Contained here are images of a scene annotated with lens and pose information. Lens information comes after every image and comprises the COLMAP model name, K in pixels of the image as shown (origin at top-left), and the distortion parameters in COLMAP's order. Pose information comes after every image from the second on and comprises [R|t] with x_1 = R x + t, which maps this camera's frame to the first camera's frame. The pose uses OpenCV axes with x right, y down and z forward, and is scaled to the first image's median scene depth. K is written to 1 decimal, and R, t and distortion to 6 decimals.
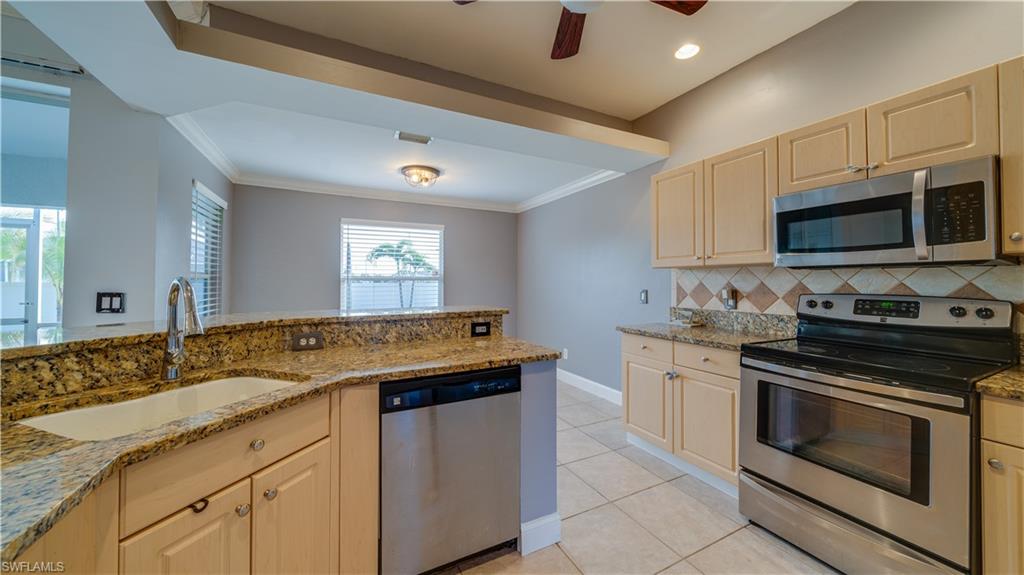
lens RADIAL K [[350.7, 0, 504.9], [0, 350.7, 273.4], [0, 0, 1]] dist [-0.005246, -0.000075]
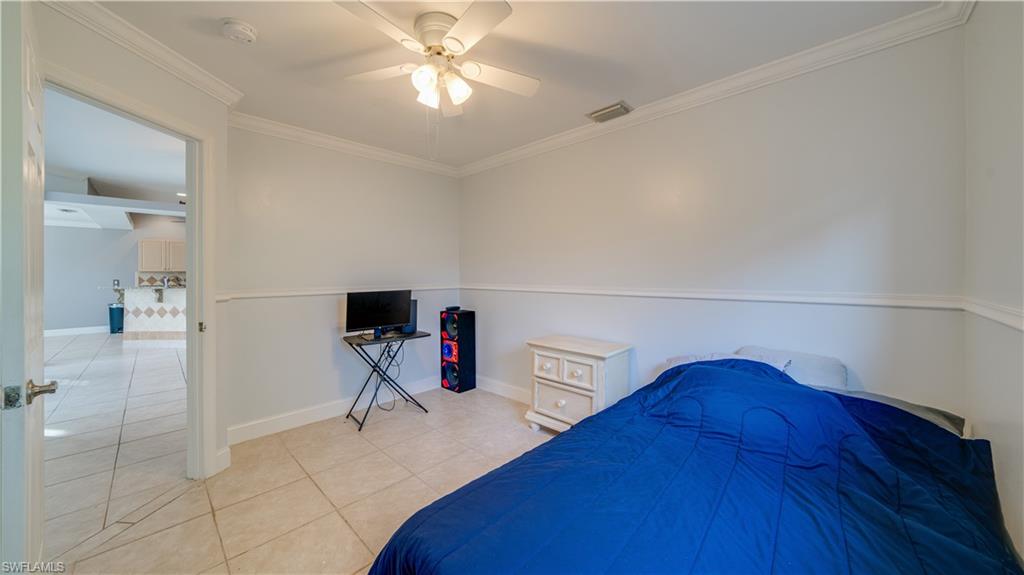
lens RADIAL K [[350.5, 0, 507.5], [0, 350.5, 282.3], [0, 0, 1]] dist [-0.006152, 0.000063]
pose [[-0.326577, -0.017433, 0.945010, -4.043066], [-0.017121, 0.999775, 0.012526, -0.016522], [-0.945016, -0.012089, -0.326802, -1.123332]]
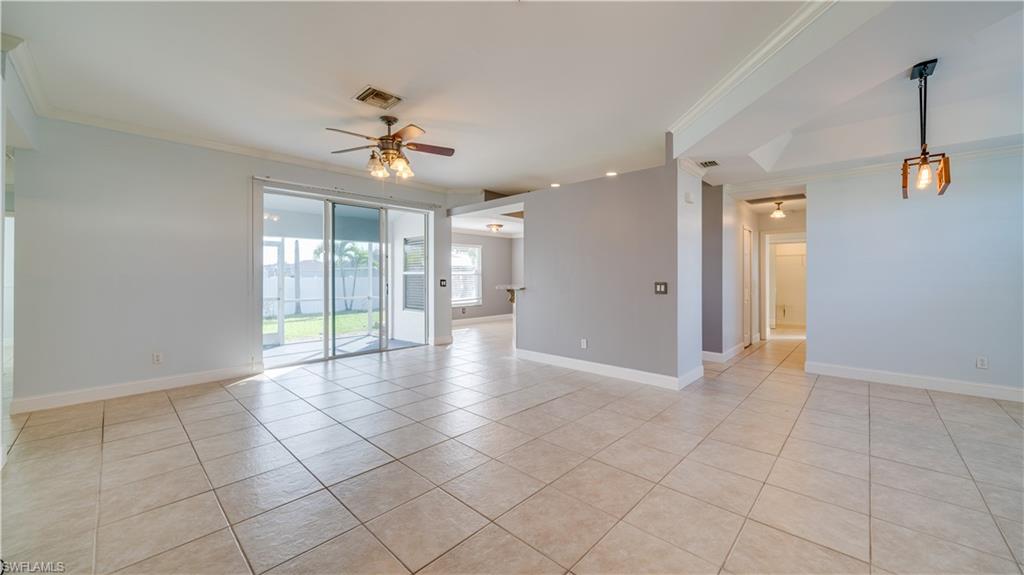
lens RADIAL K [[377.6, 0, 509.4], [0, 377.6, 284.8], [0, 0, 1]] dist [-0.000756, -0.000330]
pose [[0.937317, -0.010673, 0.348313, -1.655344], [-0.004983, 0.999018, 0.044019, -0.044441], [-0.348441, -0.042996, 0.936344, -2.092633]]
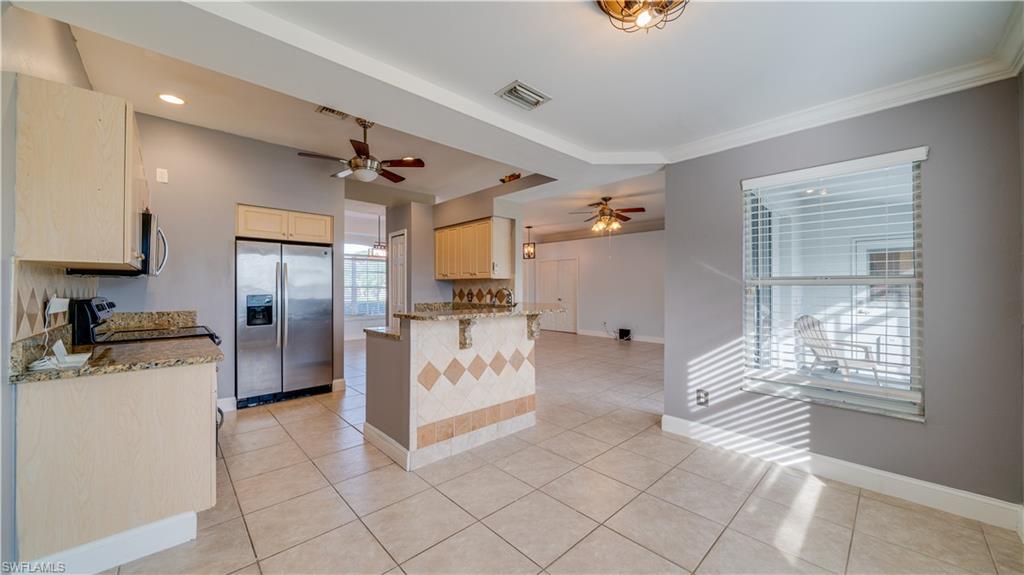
lens RADIAL K [[365.7, 0, 505.9], [0, 365.7, 287.3], [0, 0, 1]] dist [0.000502, 0.000033]
pose [[-0.957794, -0.002688, -0.287443, 0.004083], [0.005395, 0.999612, -0.027325, 0.055276], [0.287405, -0.027722, -0.957408, 2.207379]]
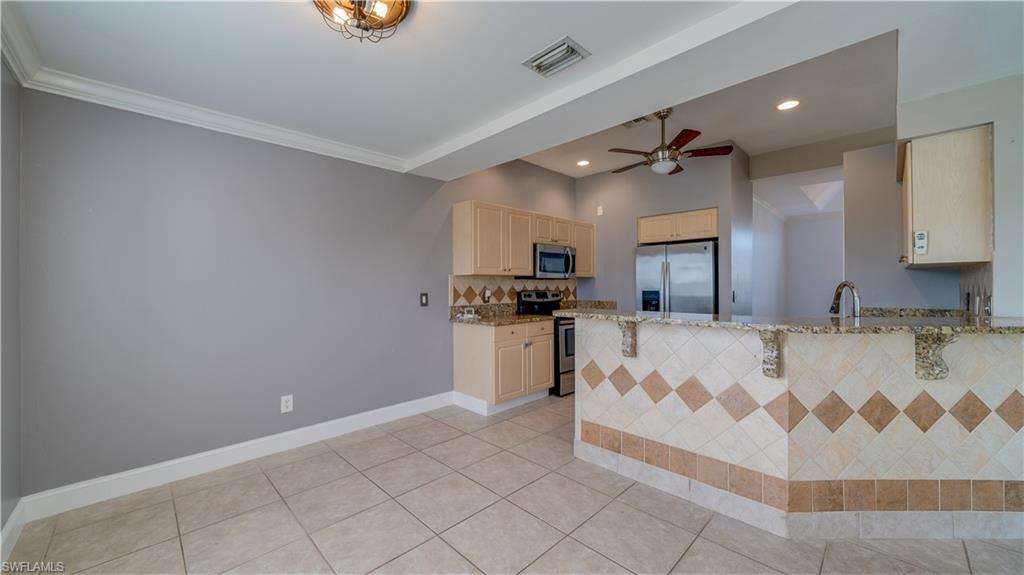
lens RADIAL K [[377.6, 0, 509.4], [0, 377.6, 284.8], [0, 0, 1]] dist [-0.000756, -0.000330]
pose [[-0.319368, 0.003294, 0.947625, -1.123432], [-0.018698, 0.999777, -0.009777, 0.040742], [-0.947446, -0.020841, -0.319236, 1.651506]]
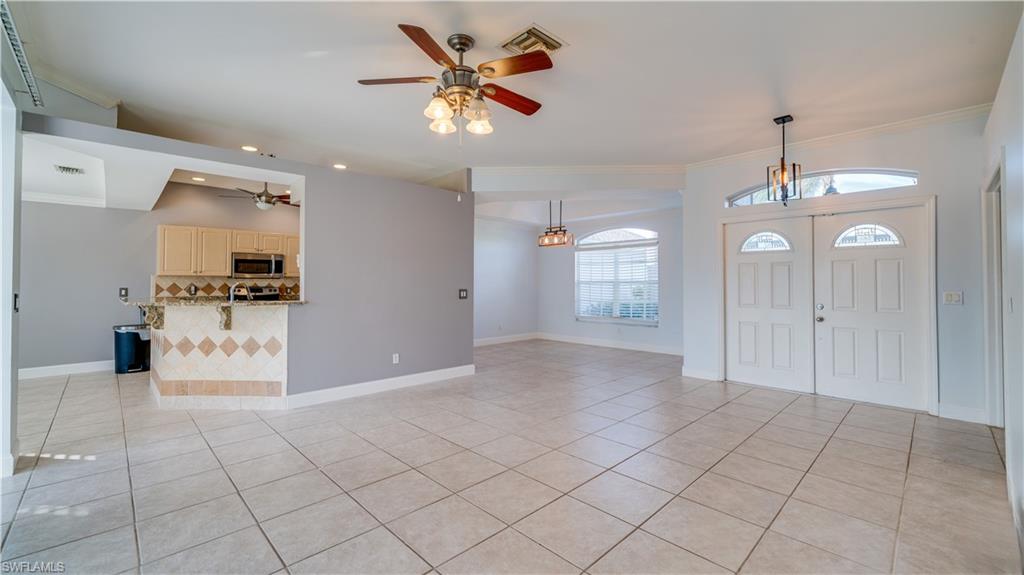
lens RADIAL K [[410.2, 0, 509.6], [0, 410.2, 283.1], [0, 0, 1]] dist [-0.004247, -0.000318]
pose [[-0.310399, -0.000273, 0.950606, -2.728468], [-0.023741, 0.999690, -0.007465, -0.002146], [-0.950310, -0.024886, -0.310309, -0.089772]]
